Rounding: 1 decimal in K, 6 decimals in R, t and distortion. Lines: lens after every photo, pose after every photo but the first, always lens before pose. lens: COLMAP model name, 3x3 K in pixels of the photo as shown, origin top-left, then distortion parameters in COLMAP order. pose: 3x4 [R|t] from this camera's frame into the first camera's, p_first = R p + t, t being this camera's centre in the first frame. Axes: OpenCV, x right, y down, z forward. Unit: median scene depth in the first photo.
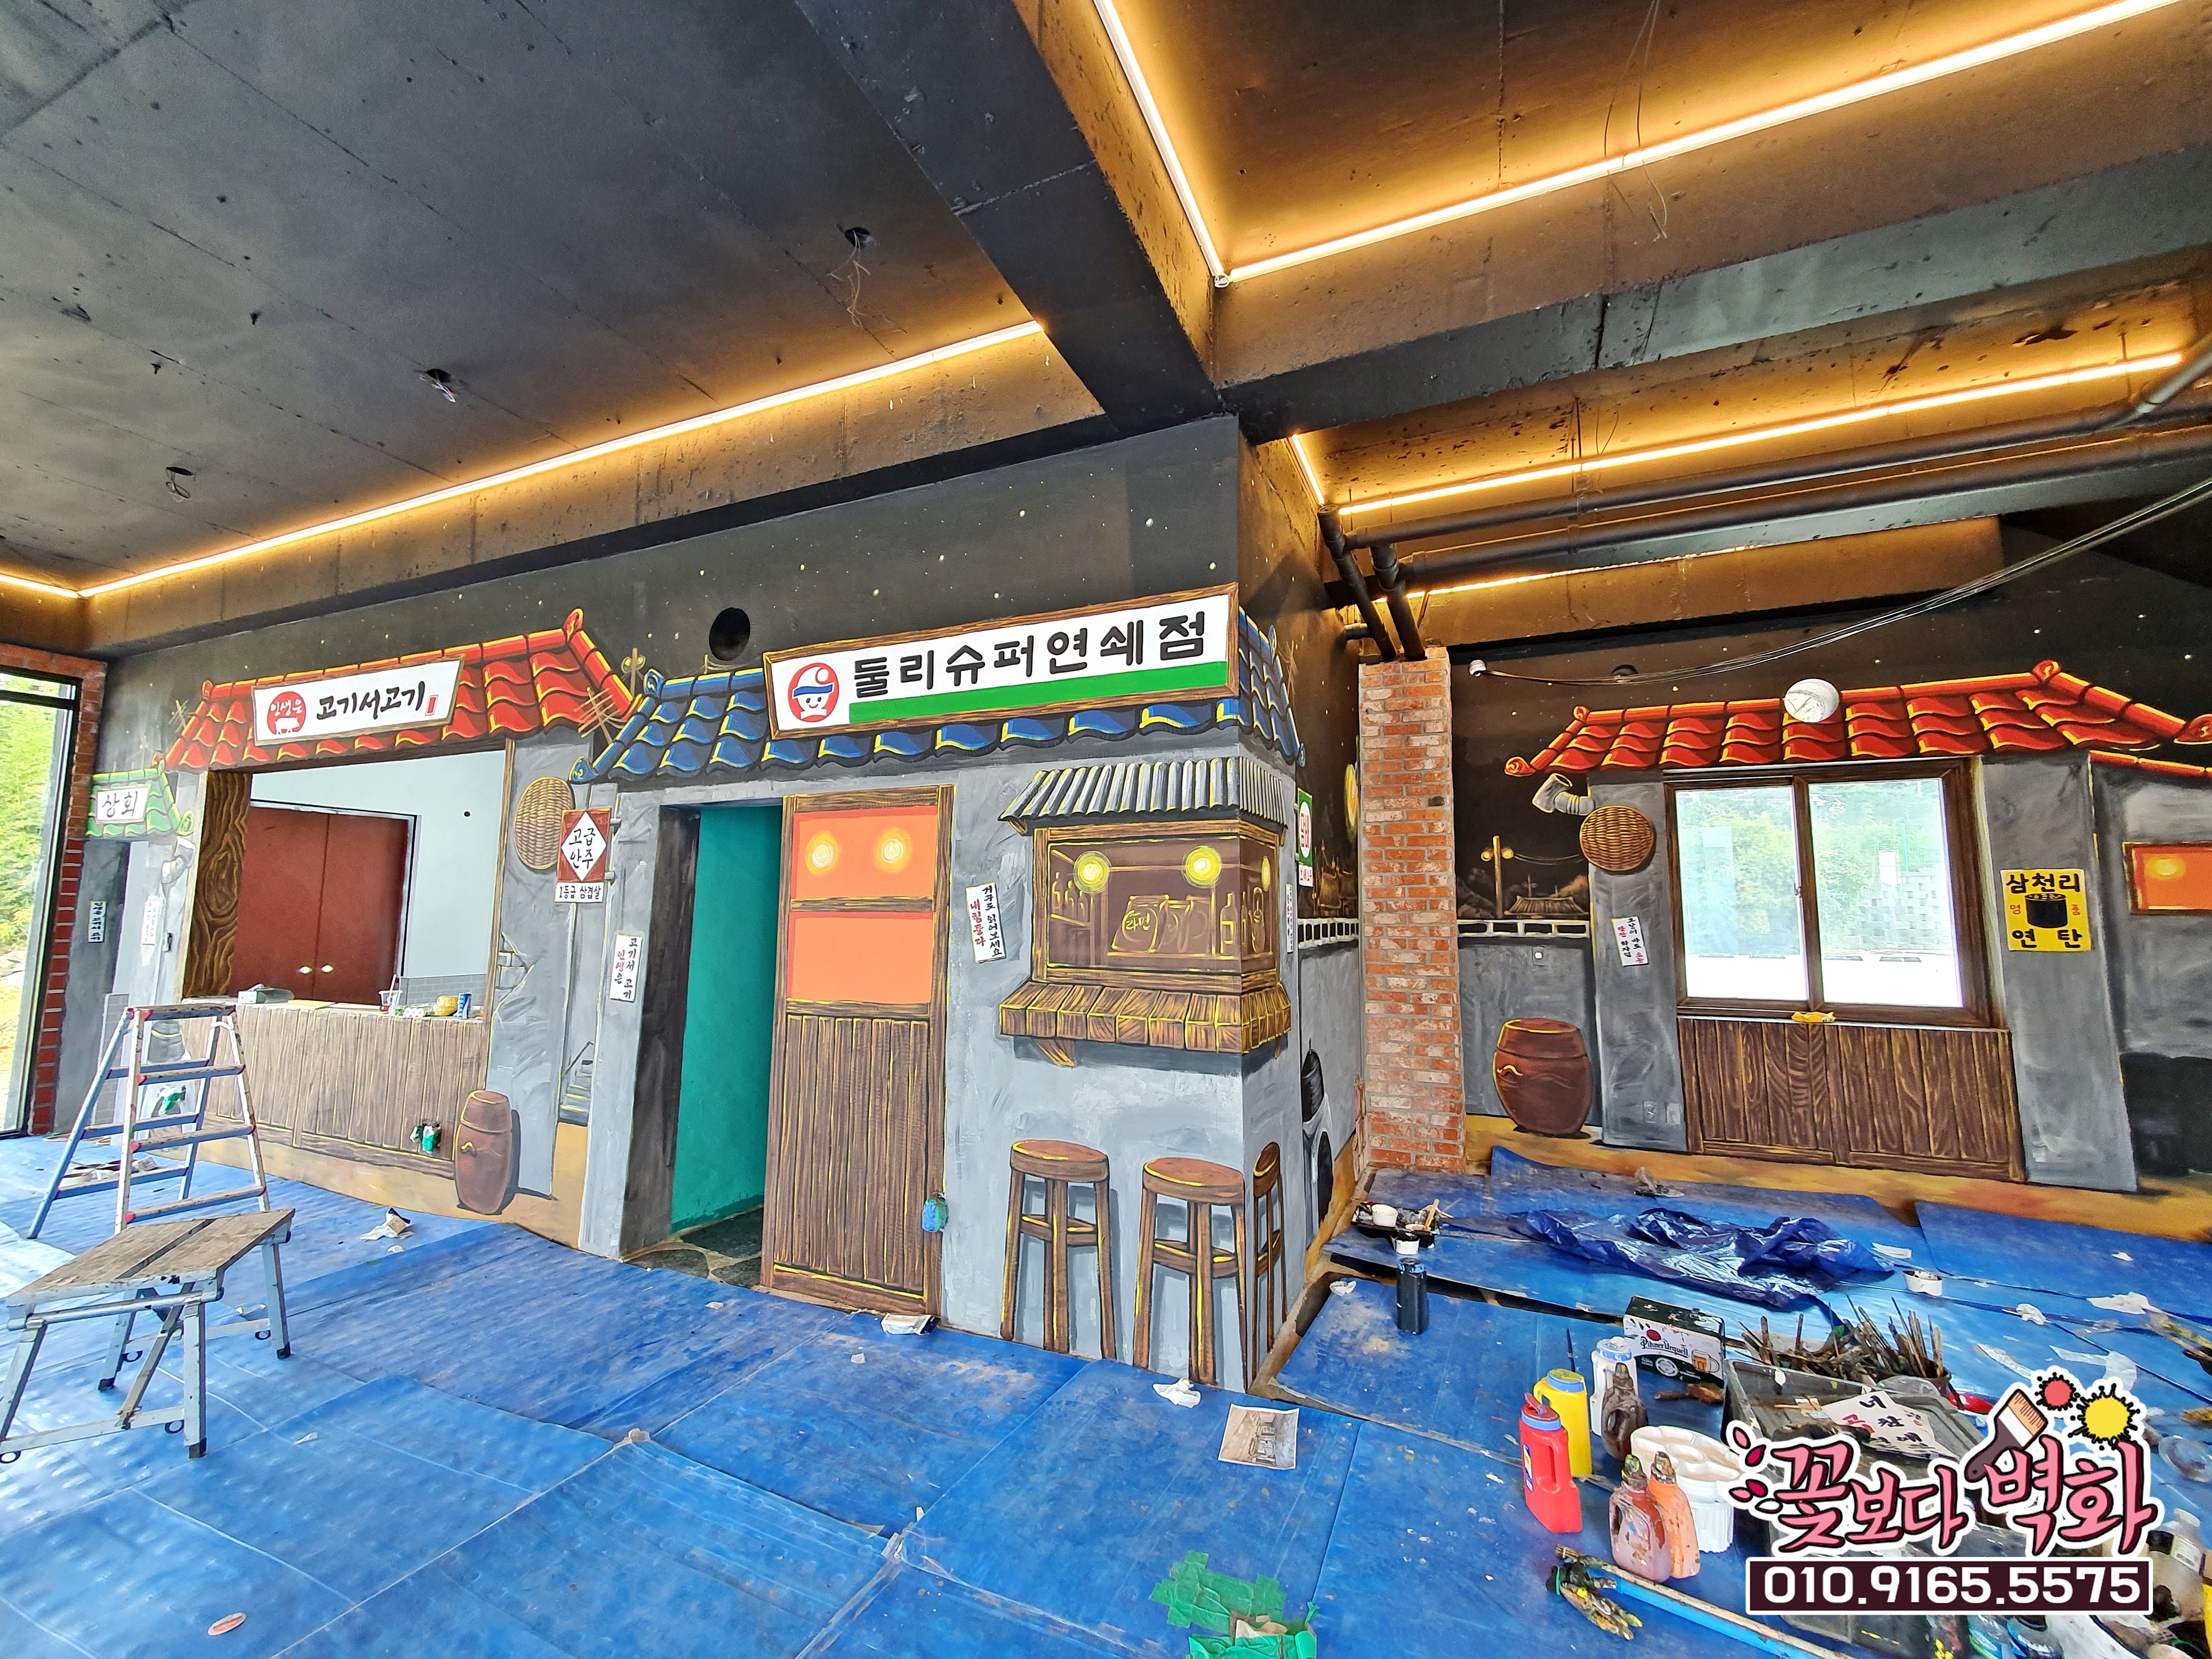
lens RADIAL K [[887.2, 0, 1122.9], [0, 887.2, 830.0], [0, 0, 1]] dist [0.014346, -0.000829]
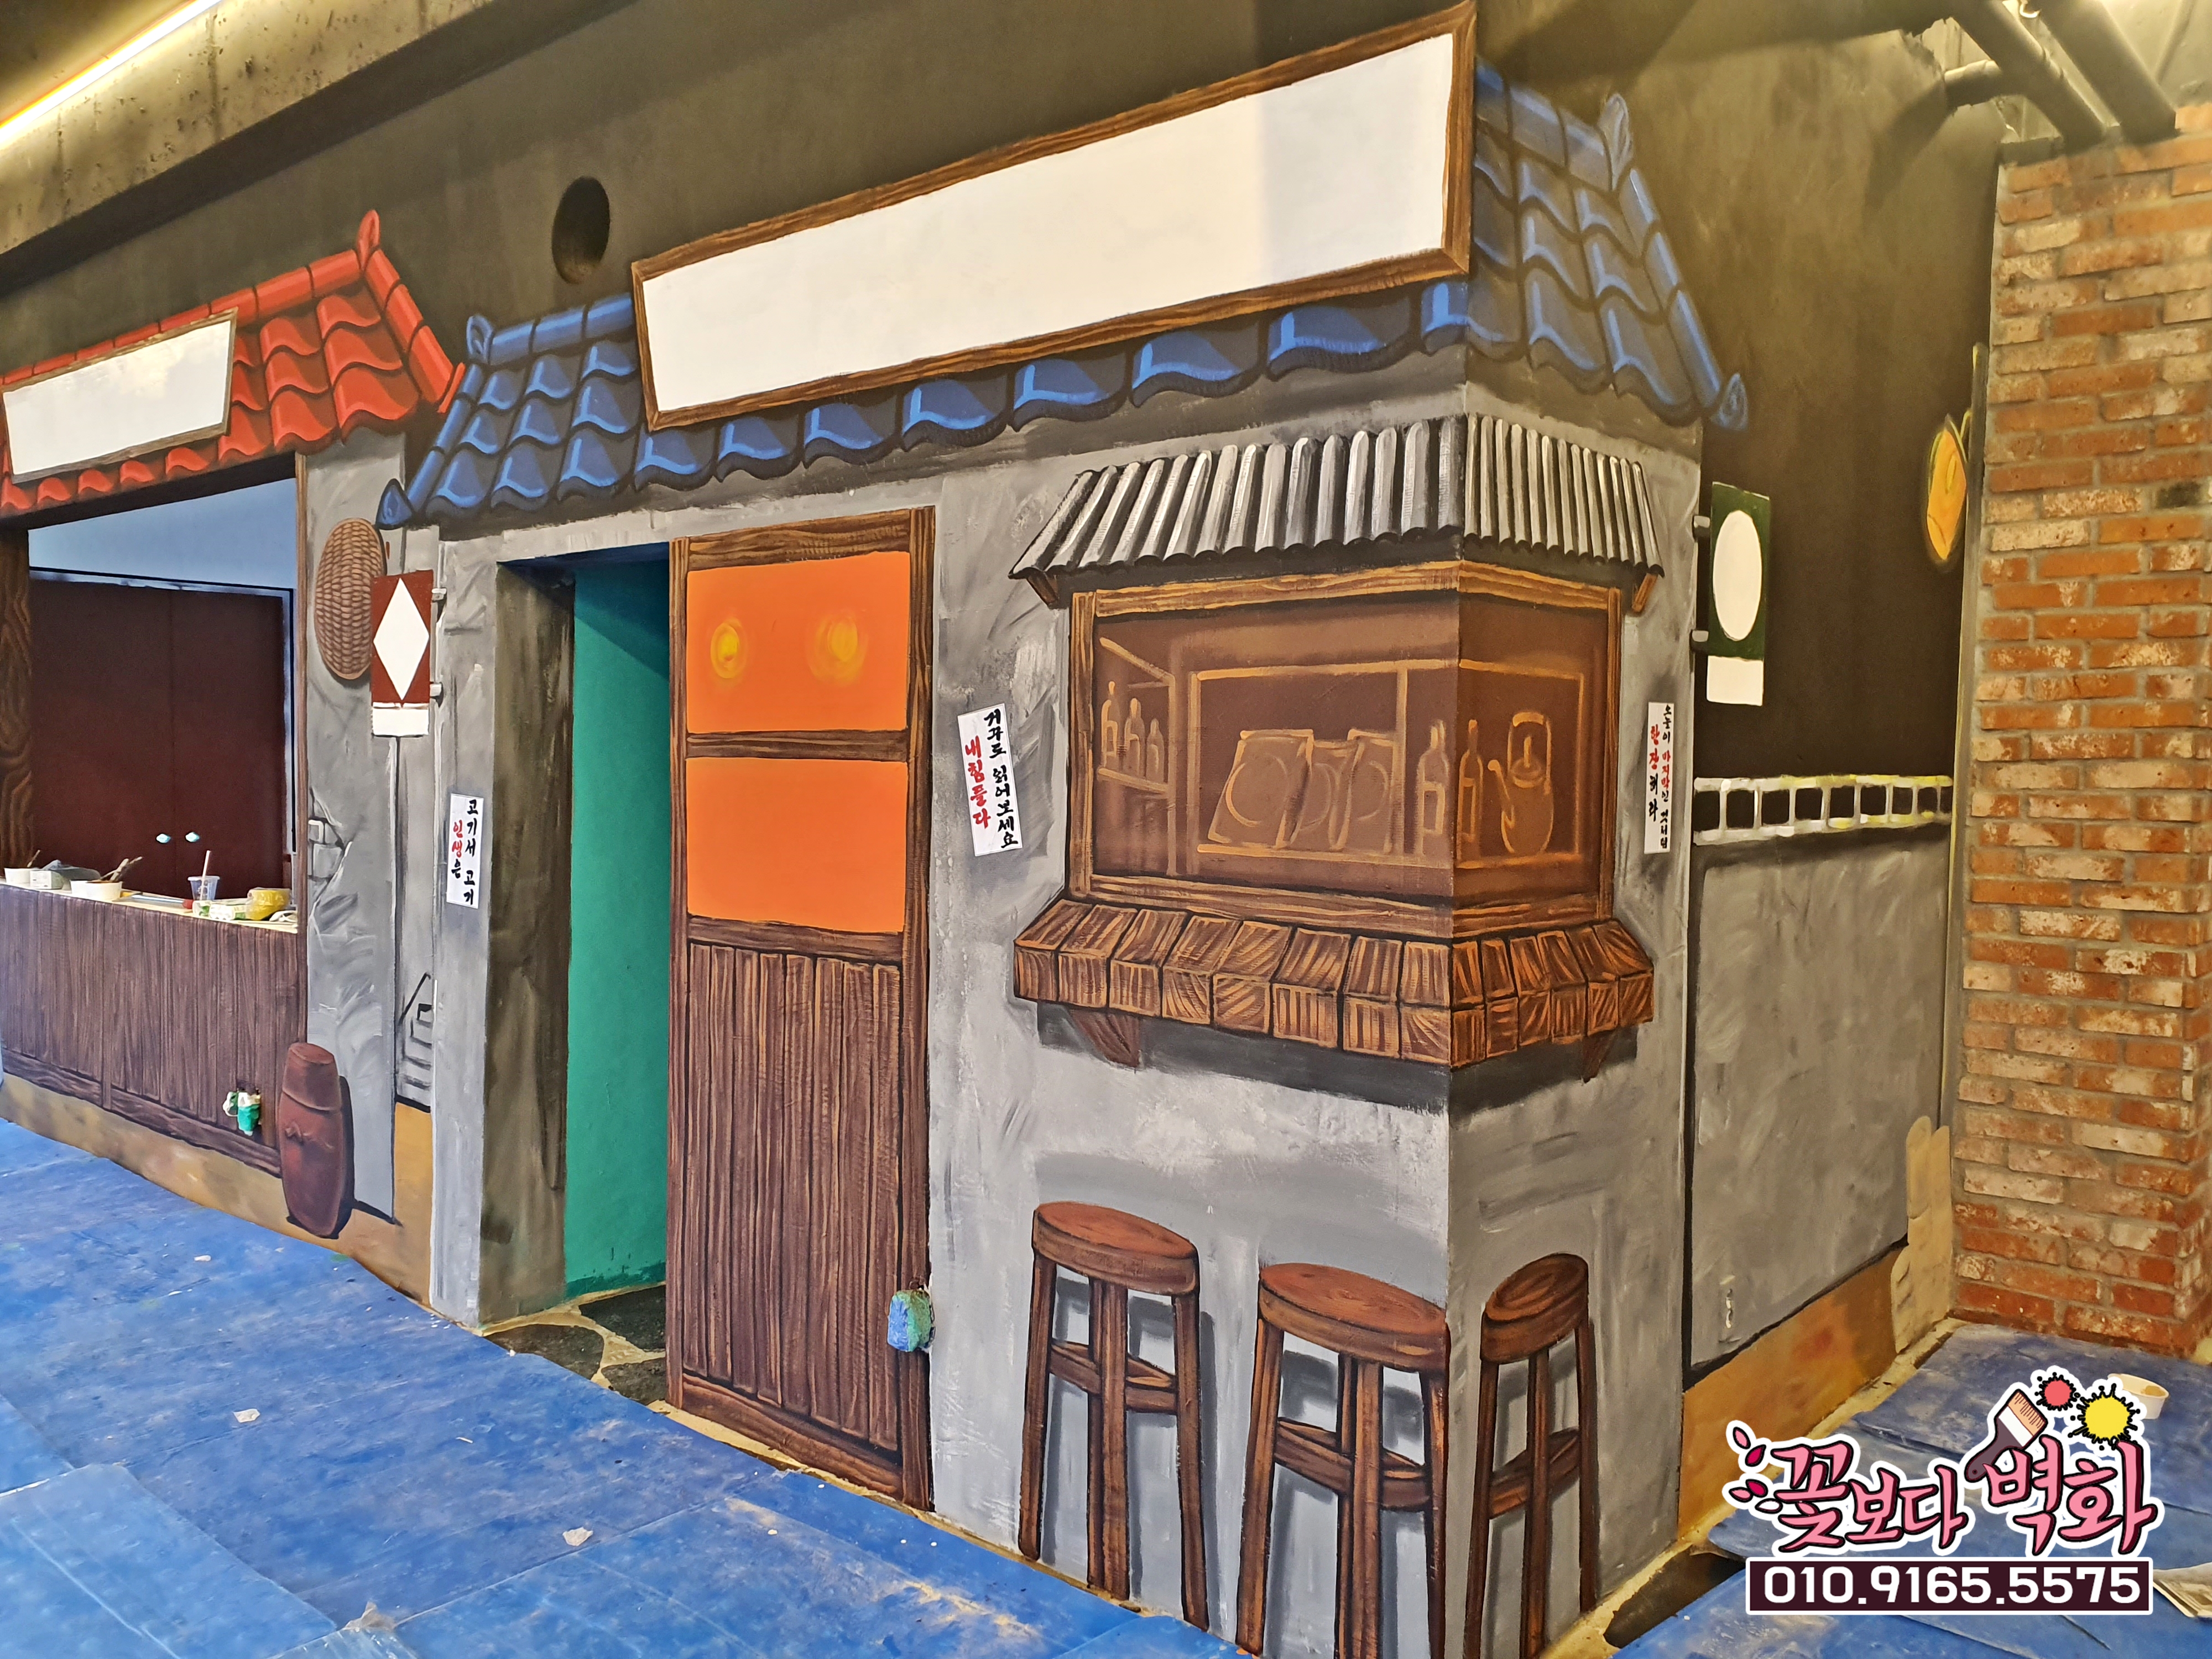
lens RADIAL K [[1737.1, 0, 1059.9], [0, 1737.1, 841.8], [0, 0, 1]] dist [0.071230, -0.142065]
pose [[0.947321, 0.021191, -0.319583, 0.173276], [0.025104, 0.989827, 0.140046, 0.000508], [0.319300, -0.140691, 0.937152, 0.068917]]
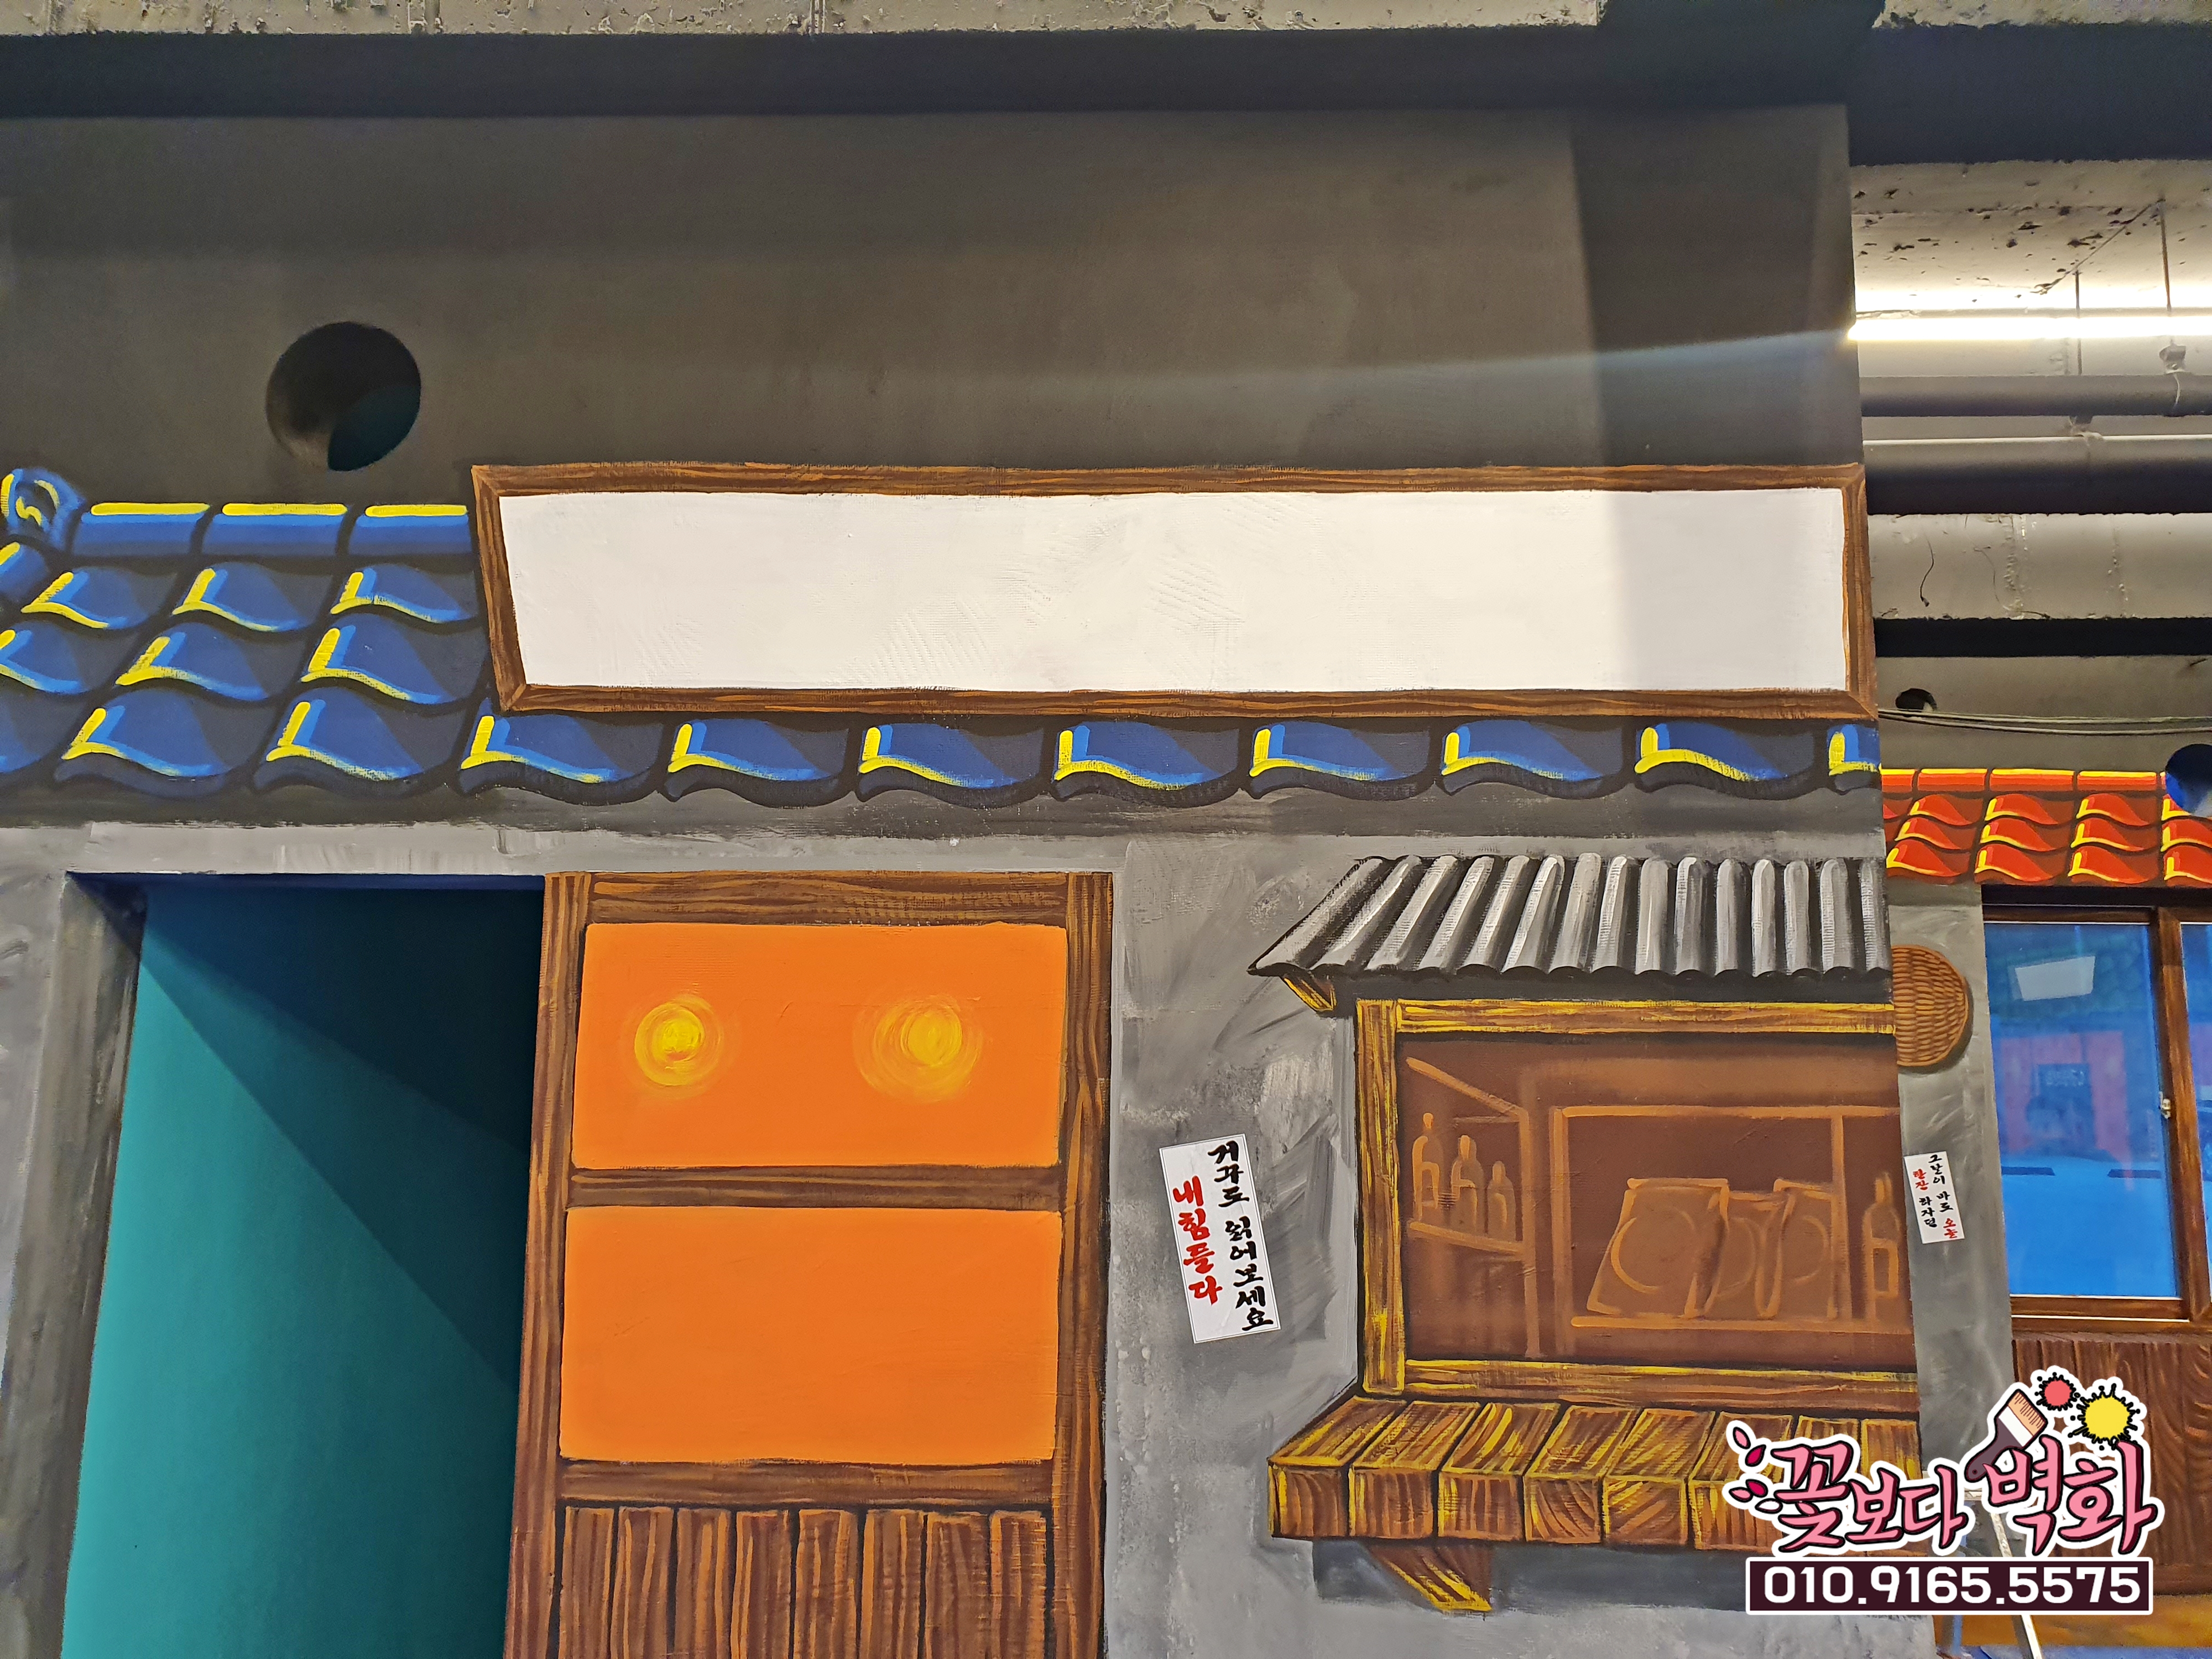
lens RADIAL K [[1734.0, 0, 1099.5], [0, 1734.0, 820.2], [0, 0, 1]] dist [0.079394, -0.137363]
pose [[0.927271, 0.061582, 0.369292, -0.427492], [-0.042499, 0.997317, -0.059597, -0.026094], [-0.371972, 0.039567, 0.927400, 0.266585]]
